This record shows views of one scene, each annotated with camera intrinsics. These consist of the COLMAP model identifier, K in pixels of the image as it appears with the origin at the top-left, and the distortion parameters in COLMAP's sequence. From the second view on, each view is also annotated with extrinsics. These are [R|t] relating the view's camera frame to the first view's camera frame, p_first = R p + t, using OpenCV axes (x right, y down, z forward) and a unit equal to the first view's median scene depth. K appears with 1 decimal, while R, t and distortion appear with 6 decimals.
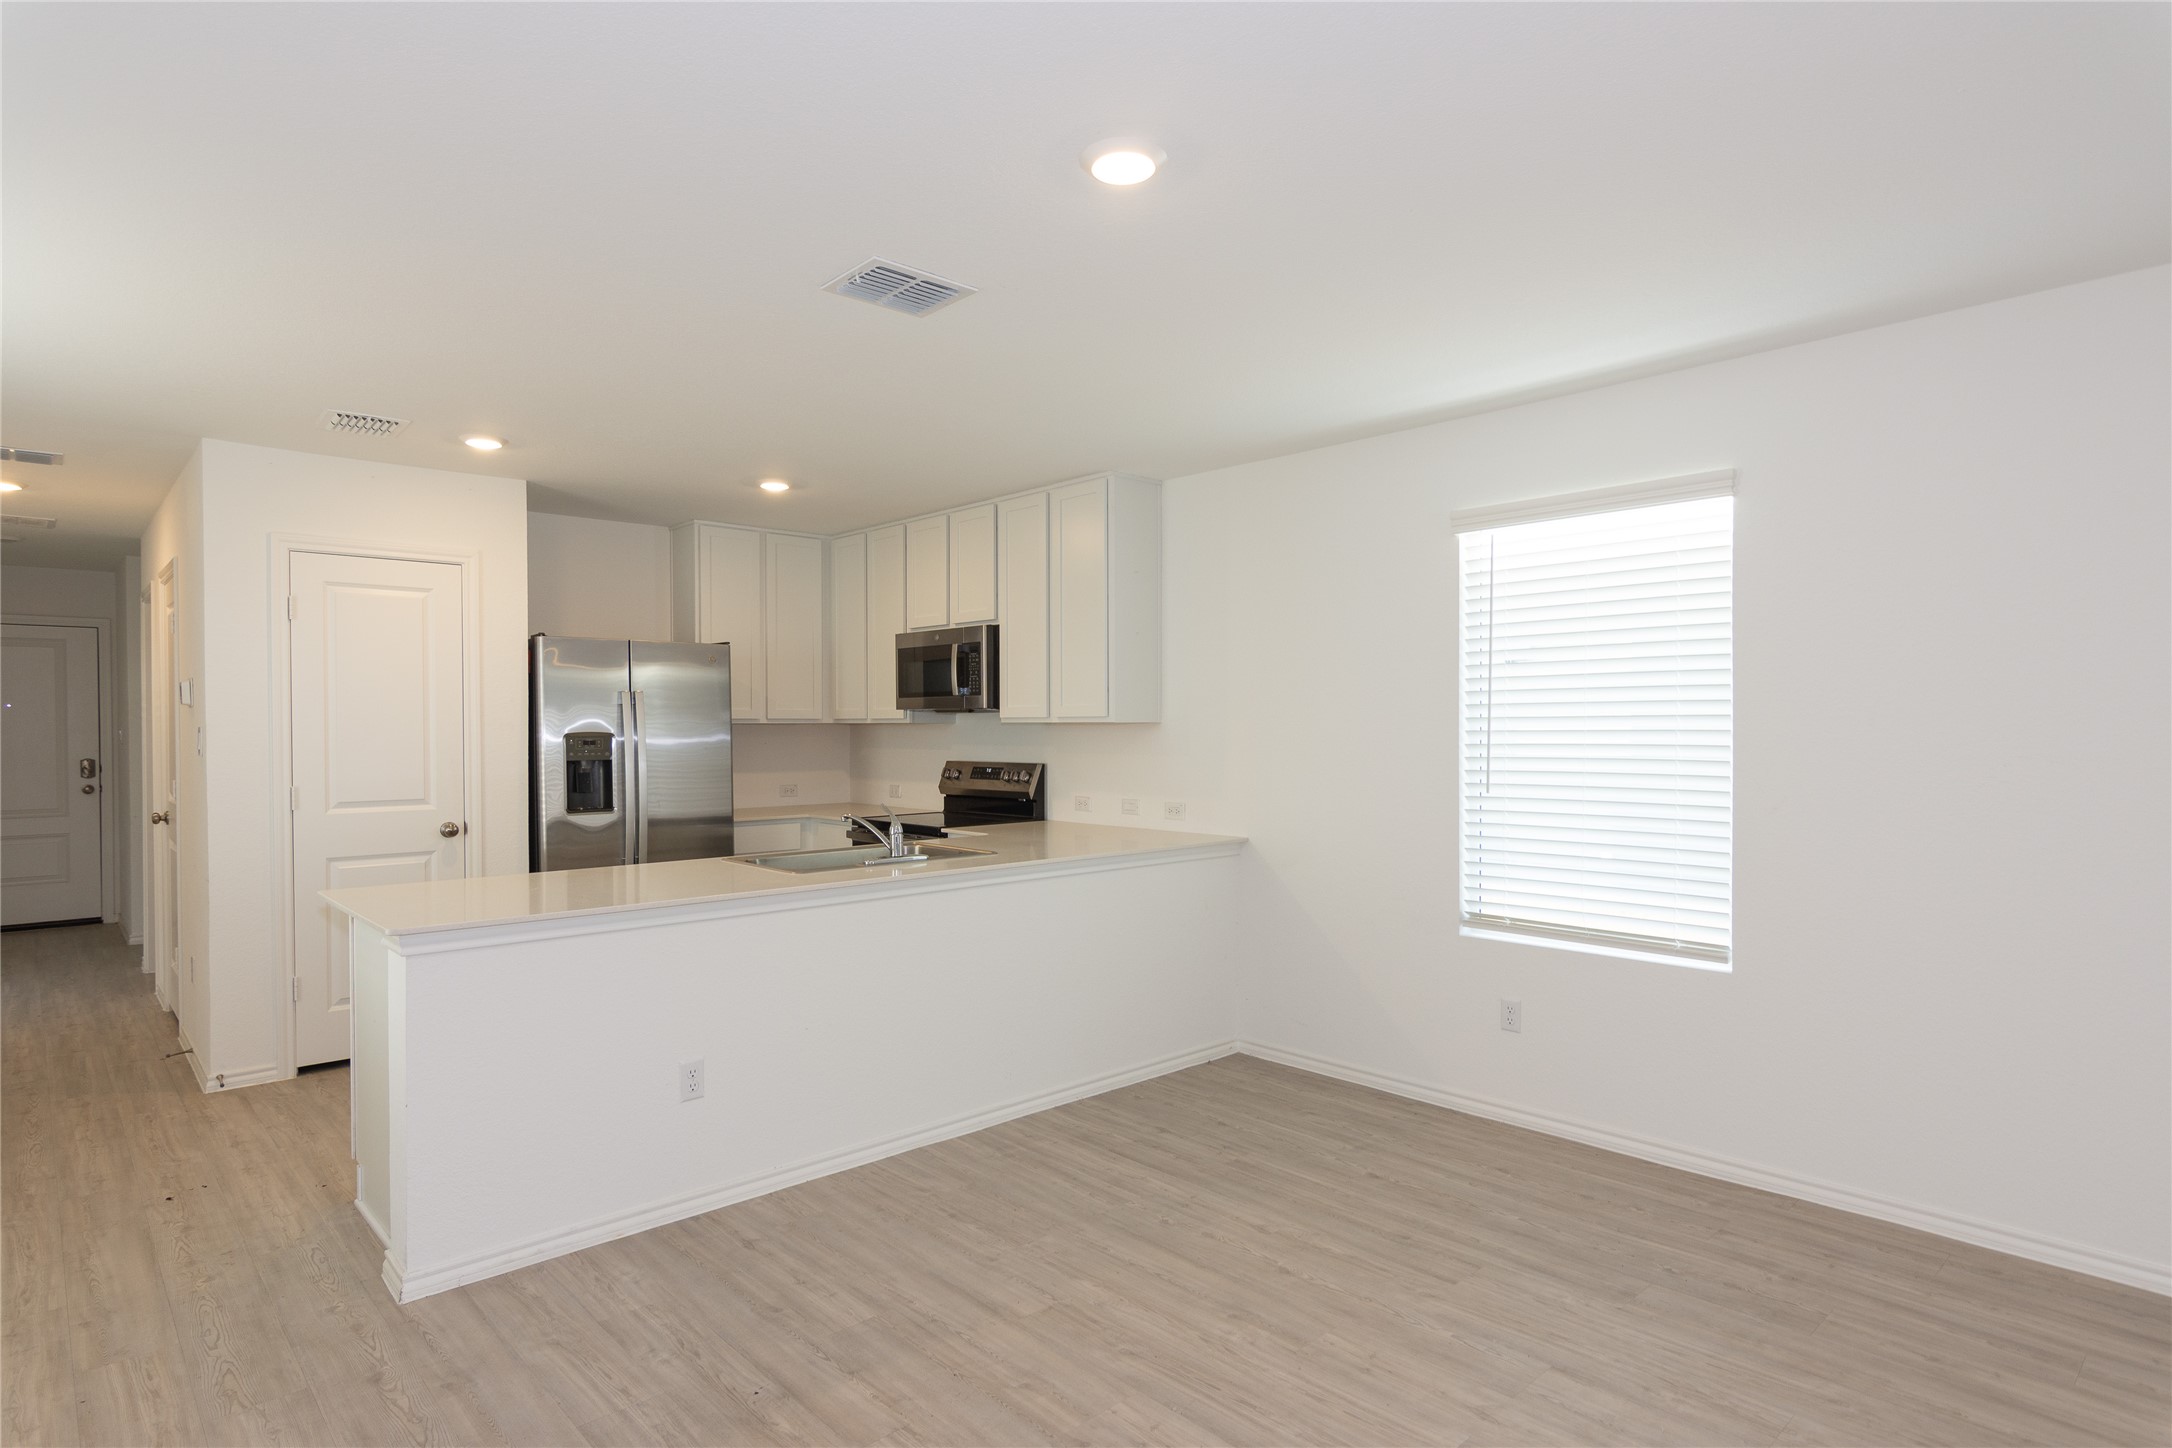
lens RADIAL K [[1146.3, 0, 1077.7], [0, 1146.3, 739.3], [0, 0, 1]] dist [-0.003616, 0.000126]
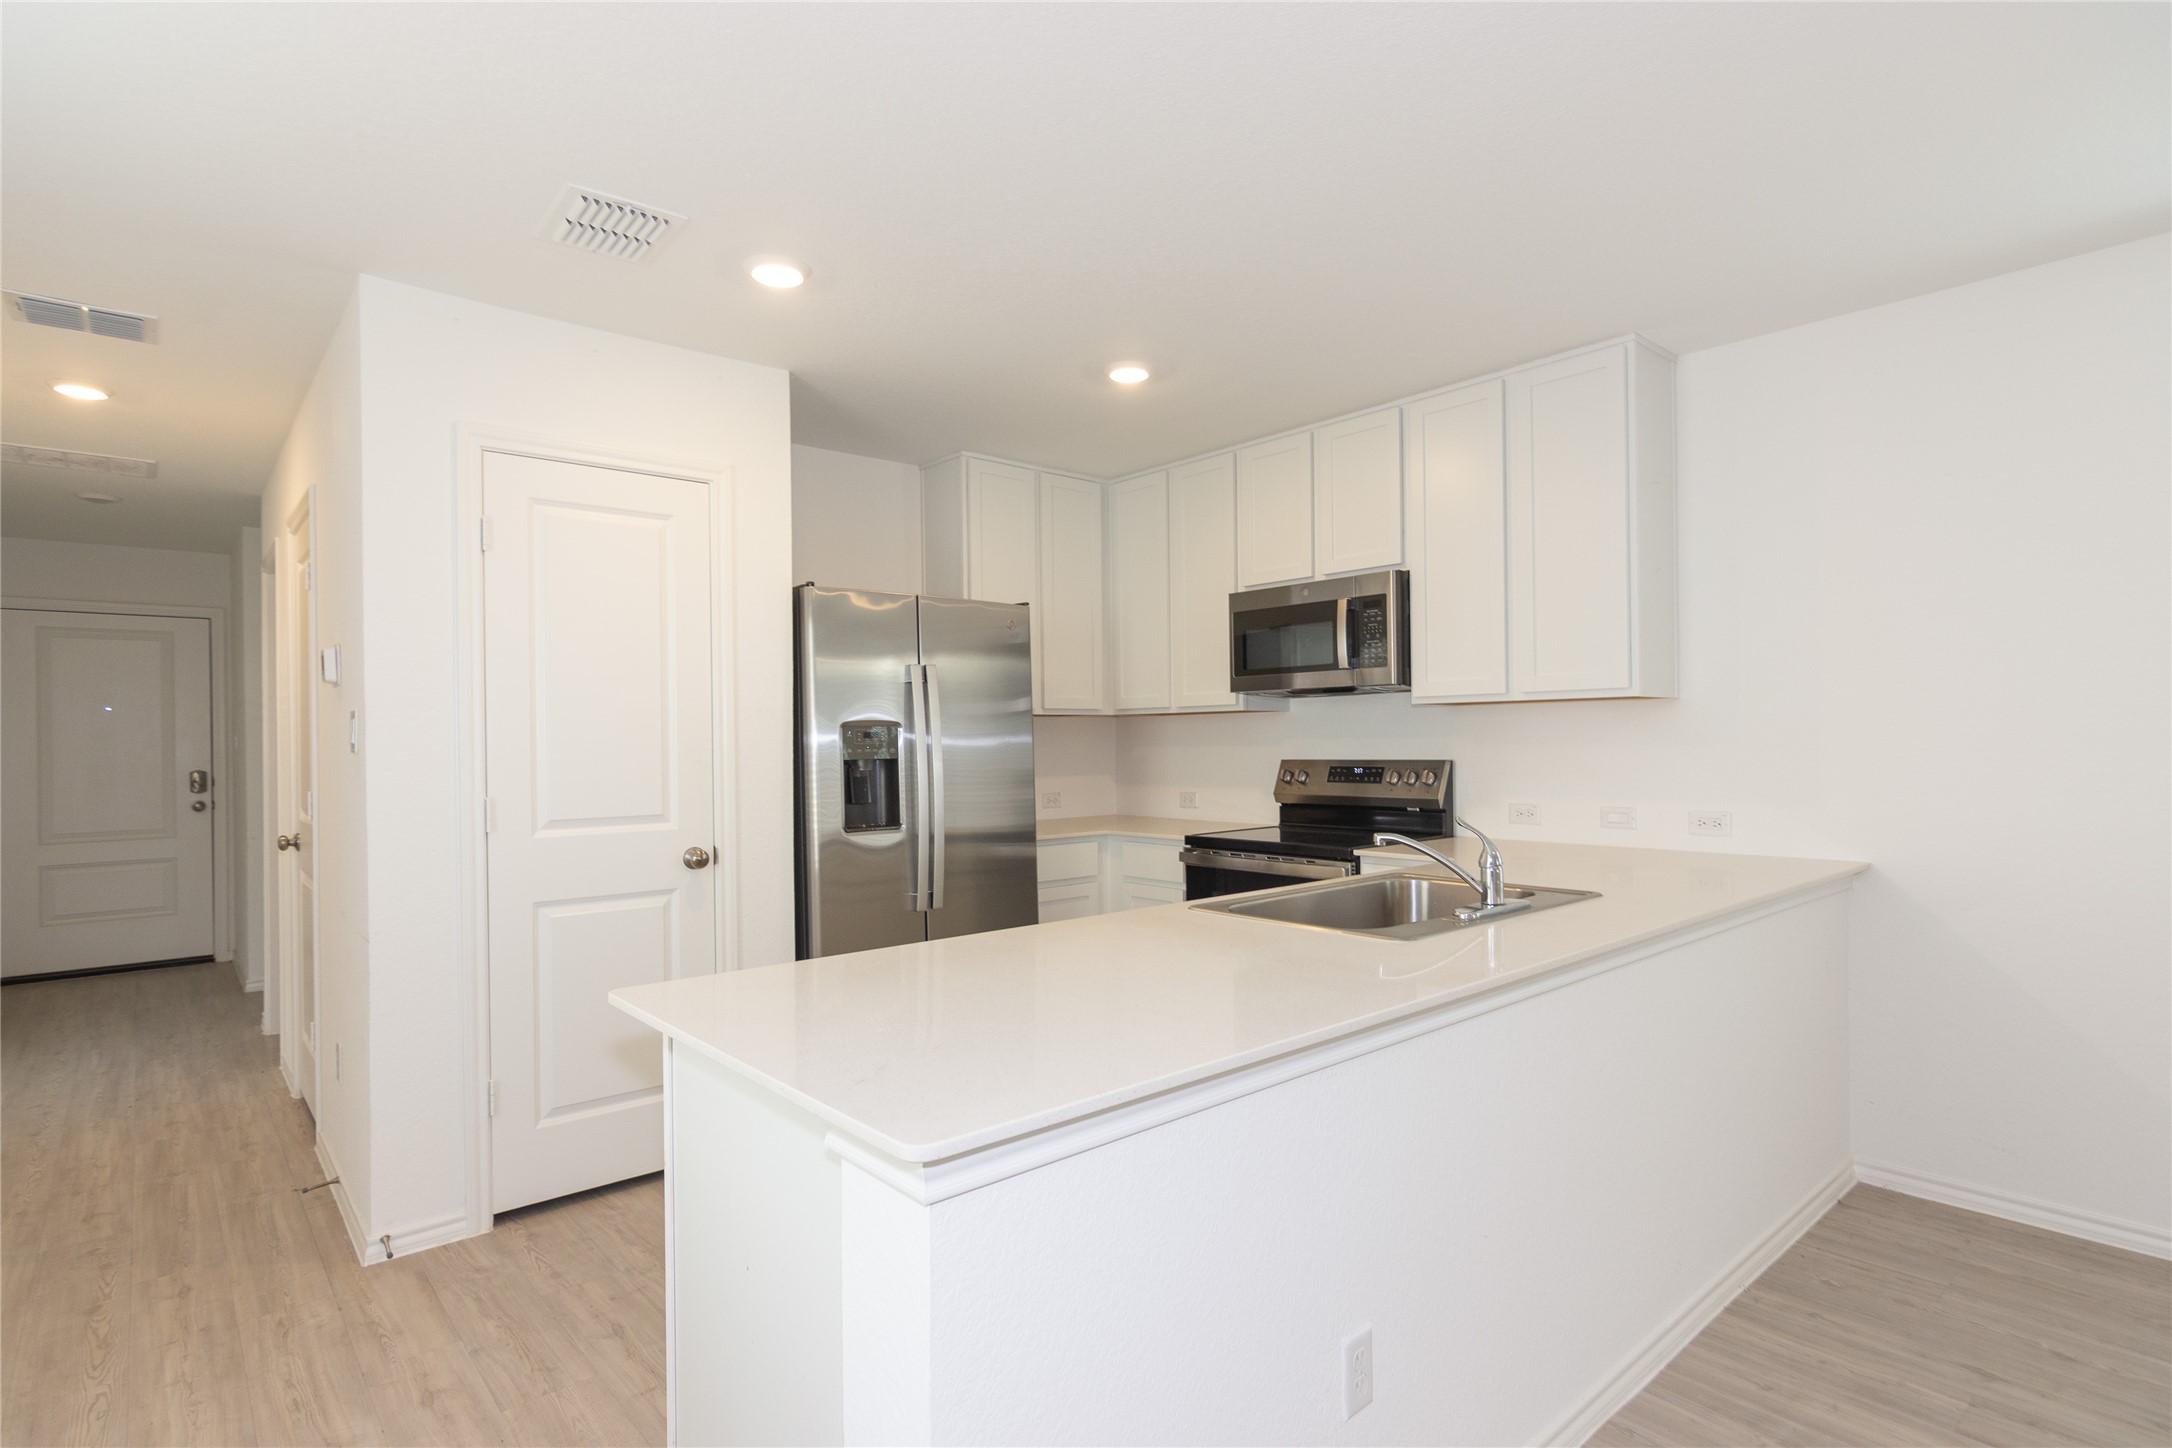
lens RADIAL K [[1084.5, 0, 1082.8], [0, 1084.5, 737.7], [0, 0, 1]] dist [-0.000644, 0.001439]
pose [[0.999411, -0.010046, -0.032802, -0.292443], [0.009594, 0.999857, -0.013910, 0.016865], [0.032937, 0.013587, 0.999365, 0.345997]]
